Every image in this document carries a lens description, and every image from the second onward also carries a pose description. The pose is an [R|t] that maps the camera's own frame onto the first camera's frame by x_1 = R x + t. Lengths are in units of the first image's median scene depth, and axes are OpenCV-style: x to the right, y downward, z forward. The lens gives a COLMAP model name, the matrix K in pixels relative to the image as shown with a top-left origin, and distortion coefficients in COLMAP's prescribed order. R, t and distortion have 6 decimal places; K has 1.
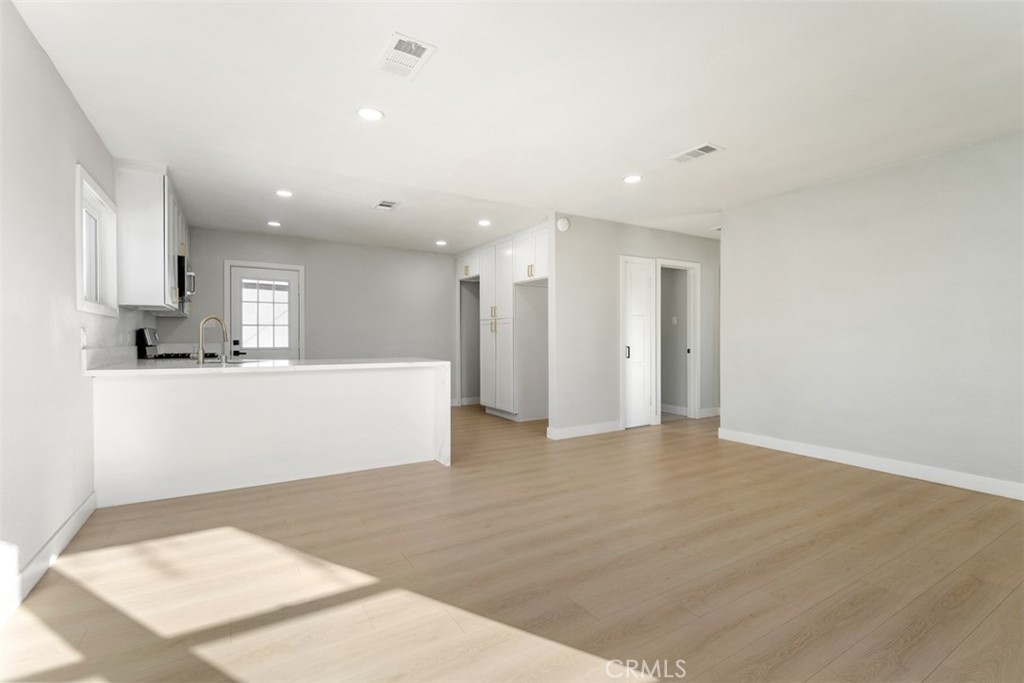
lens RADIAL K [[456.9, 0, 509.7], [0, 456.9, 340.0], [0, 0, 1]] dist [0.000252, 0.000378]
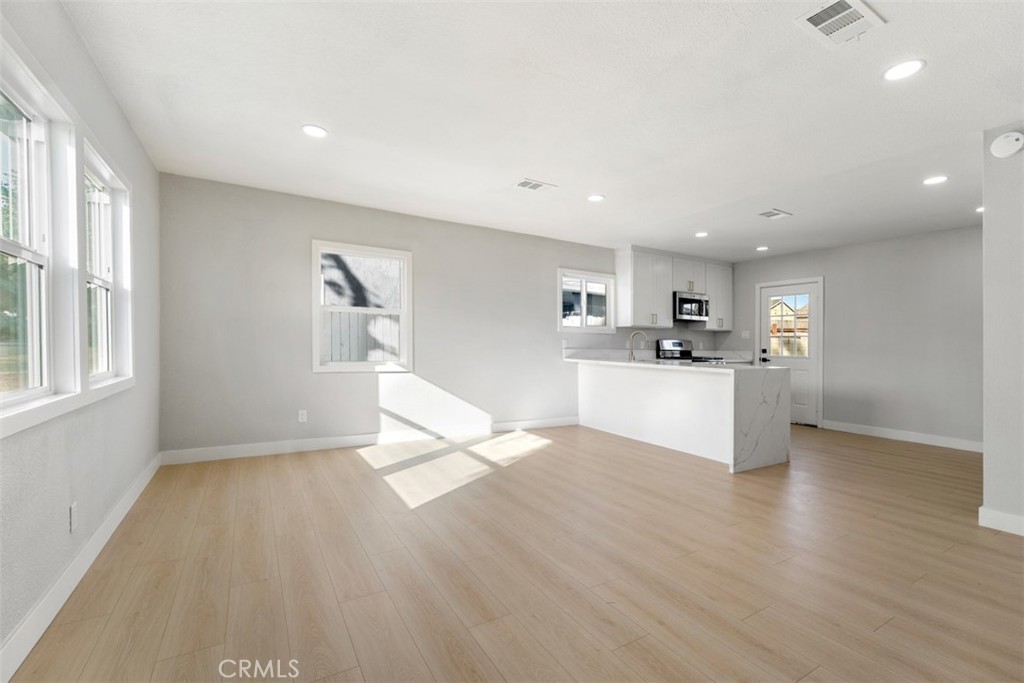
lens RADIAL K [[432.9, 0, 505.6], [0, 432.9, 335.6], [0, 0, 1]] dist [-0.001414, 0.000003]
pose [[-0.019093, -0.023581, -0.999540, 0.557875], [-0.018612, 0.999557, -0.023226, 0.004839], [0.999644, 0.018160, -0.019524, 0.347011]]
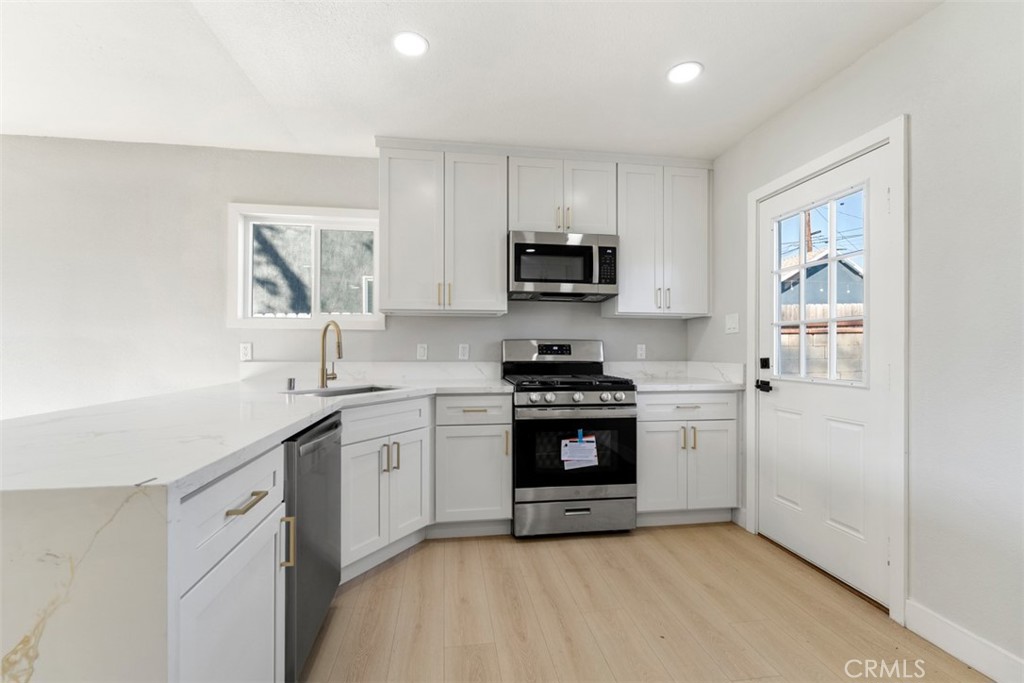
lens RADIAL K [[440.2, 0, 507.6], [0, 440.2, 346.2], [0, 0, 1]] dist [0.009130, 0.000066]
pose [[-0.391055, -0.007517, -0.920336, -0.086426], [-0.005000, 0.999969, -0.006043, -0.007307], [0.920354, 0.002238, -0.391081, 0.947169]]
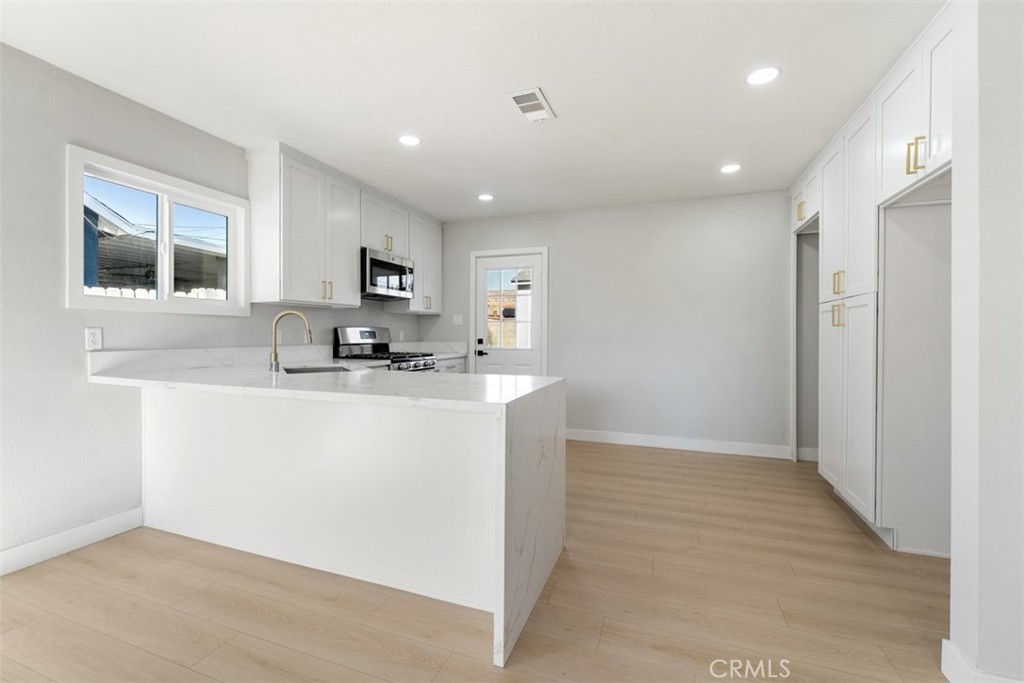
lens RADIAL K [[432.9, 0, 505.6], [0, 432.9, 335.6], [0, 0, 1]] dist [-0.001414, 0.000003]
pose [[0.616130, 0.007125, -0.787612, 0.110107], [-0.006601, 0.999971, 0.003882, -0.009485], [0.787617, 0.002807, 0.616159, 0.516469]]
